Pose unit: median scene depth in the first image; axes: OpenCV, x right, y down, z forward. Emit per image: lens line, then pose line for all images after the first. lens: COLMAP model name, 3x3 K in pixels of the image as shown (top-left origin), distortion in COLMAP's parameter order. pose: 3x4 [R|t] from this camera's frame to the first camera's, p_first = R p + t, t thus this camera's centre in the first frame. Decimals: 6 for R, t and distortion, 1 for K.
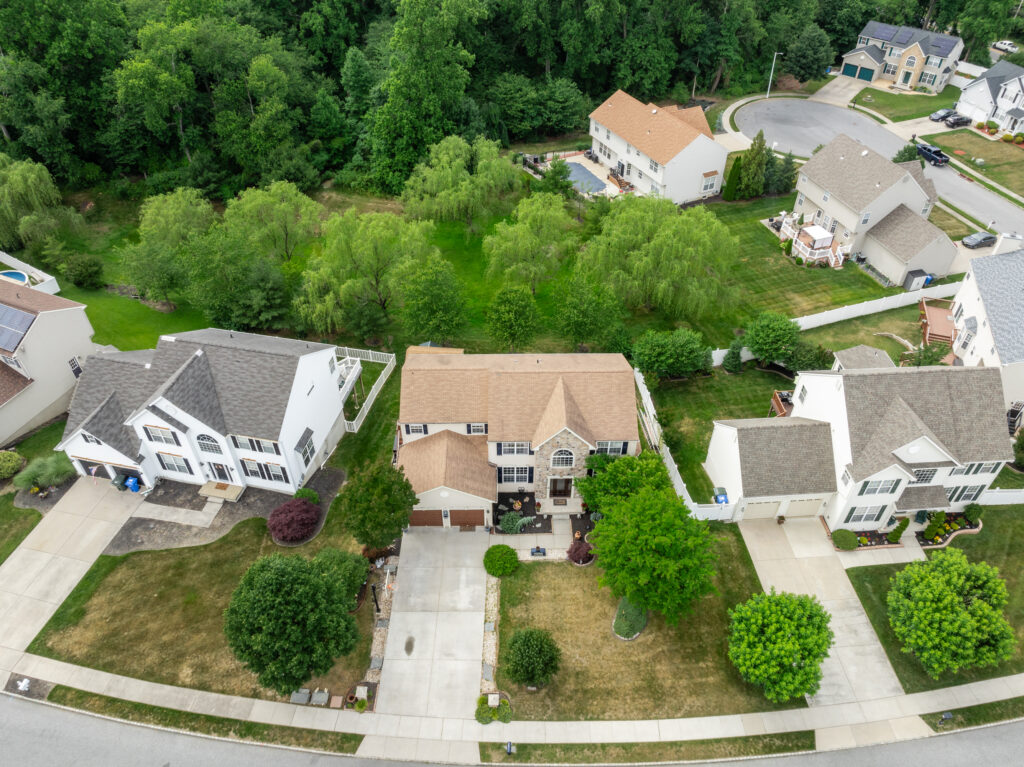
lens RADIAL K [[723.6, 0, 512.6], [0, 723.6, 383.1], [0, 0, 1]] dist [-0.051703, 0.026280]
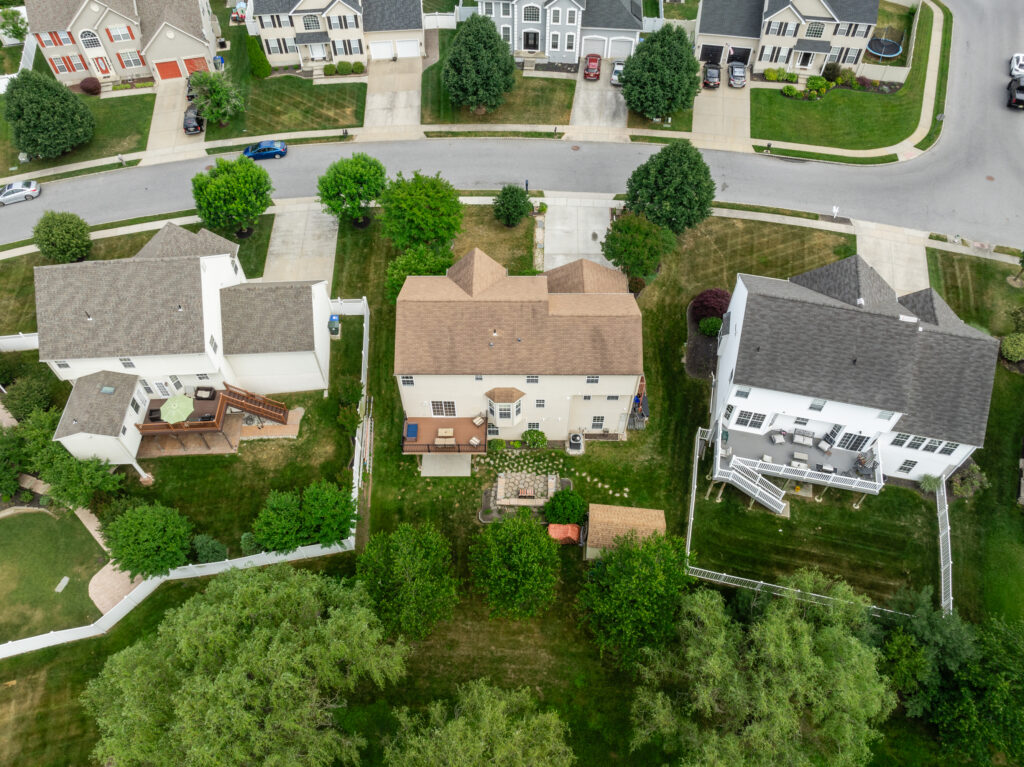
lens RADIAL K [[723.6, 0, 509.1], [0, 723.6, 383.6], [0, 0, 1]] dist [-0.051703, 0.026280]
pose [[-0.999739, -0.016052, 0.016277, 0.001701], [0.017432, -0.074655, 0.997057, -0.986415], [-0.014790, 0.997080, 0.074915, 1.049824]]
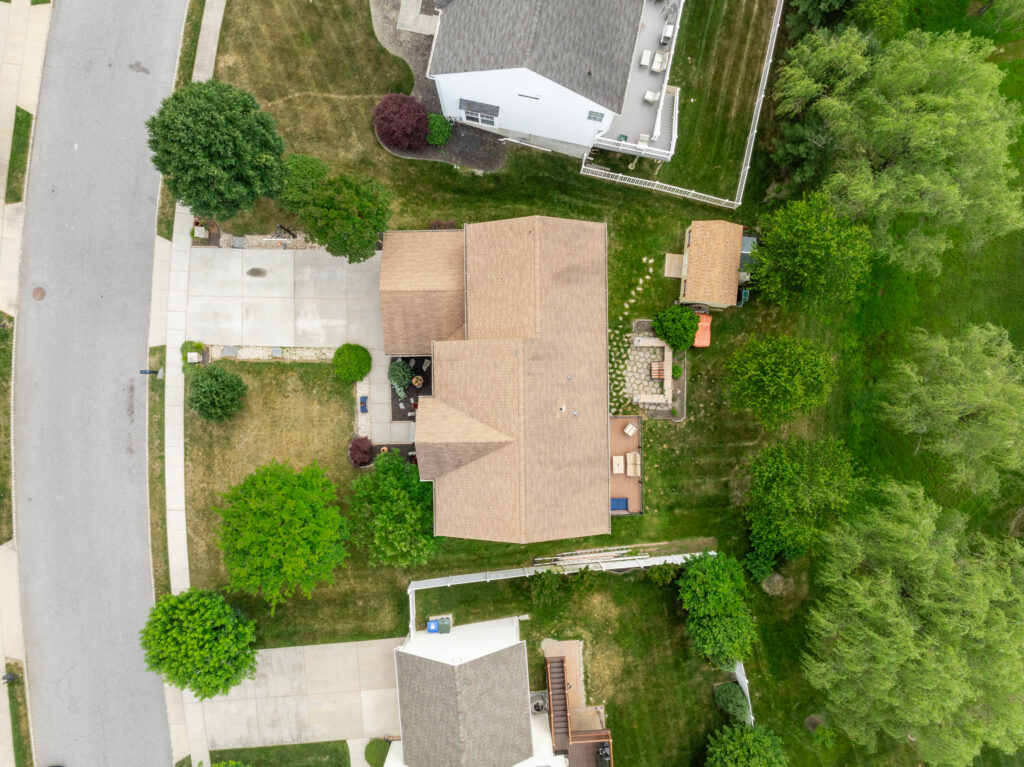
lens RADIAL K [[723.6, 0, 510.1], [0, 723.6, 384.6], [0, 0, 1]] dist [-0.051703, 0.026280]
pose [[-0.001706, 0.999925, -0.012132, 0.021108], [-0.669111, 0.007874, 0.743121, -0.539466], [0.743161, 0.009385, 0.669047, 0.524484]]
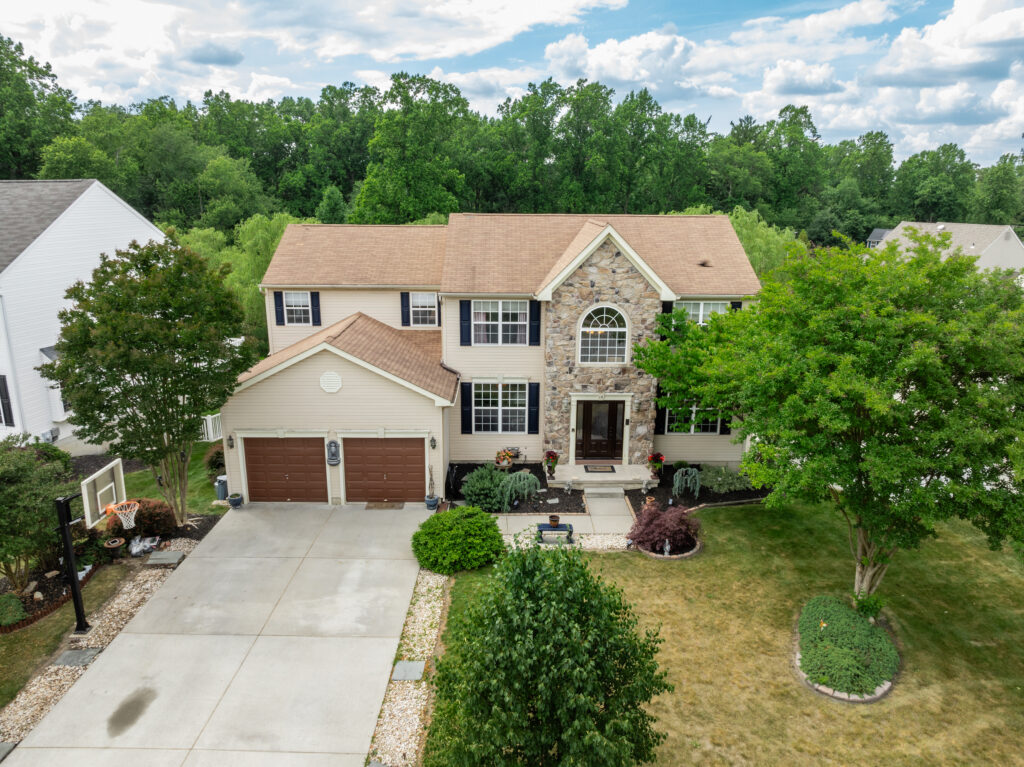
lens RADIAL K [[723.6, 0, 513.1], [0, 723.6, 380.7], [0, 0, 1]] dist [-0.051703, 0.026280]
pose [[0.999986, 0.003791, 0.003678, 0.010768], [-0.001666, 0.887198, -0.461386, 0.334554], [-0.005012, 0.461374, 0.887192, 0.597909]]
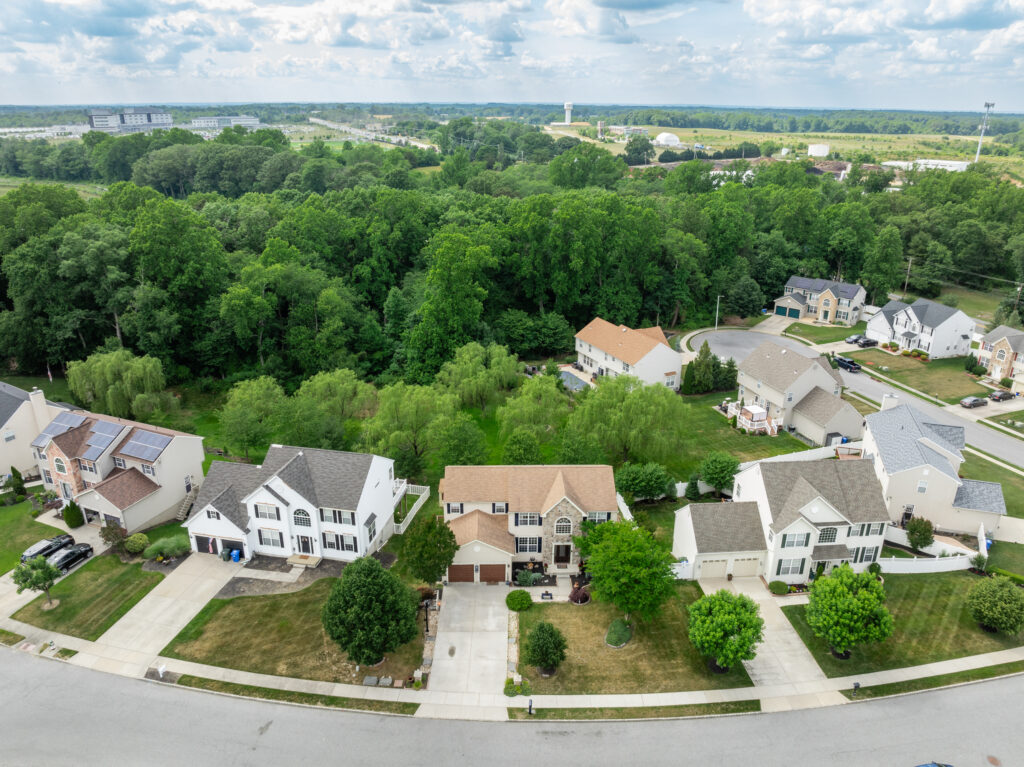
lens RADIAL K [[723.6, 0, 512.2], [0, 723.6, 382.2], [0, 0, 1]] dist [-0.051703, 0.026280]
pose [[0.999930, -0.000491, 0.011812, -0.042302], [0.004638, 0.935342, -0.353714, 0.326458], [-0.010875, 0.353744, 0.935279, -0.363192]]
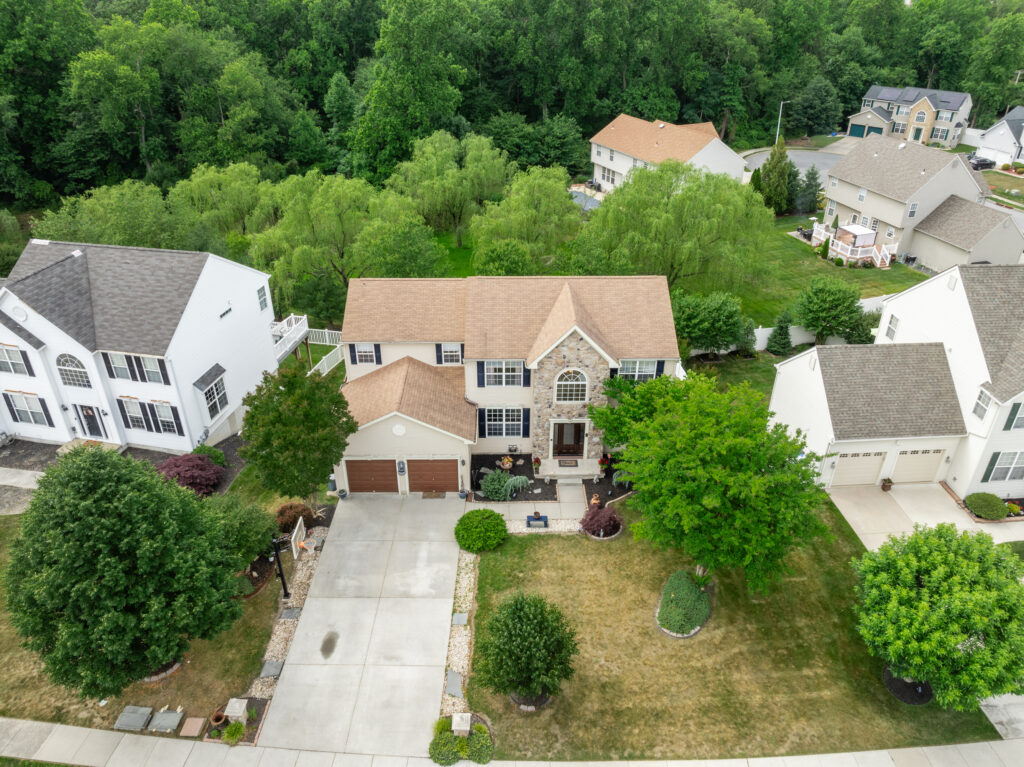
lens RADIAL K [[723.6, 0, 512.5], [0, 723.6, 382.7], [0, 0, 1]] dist [-0.051703, 0.026280]
pose [[1.000000, 0.000112, 0.000906, 0.011735], [0.000072, 0.979593, -0.200990, 0.237308], [-0.000910, 0.200990, 0.979593, 0.310116]]
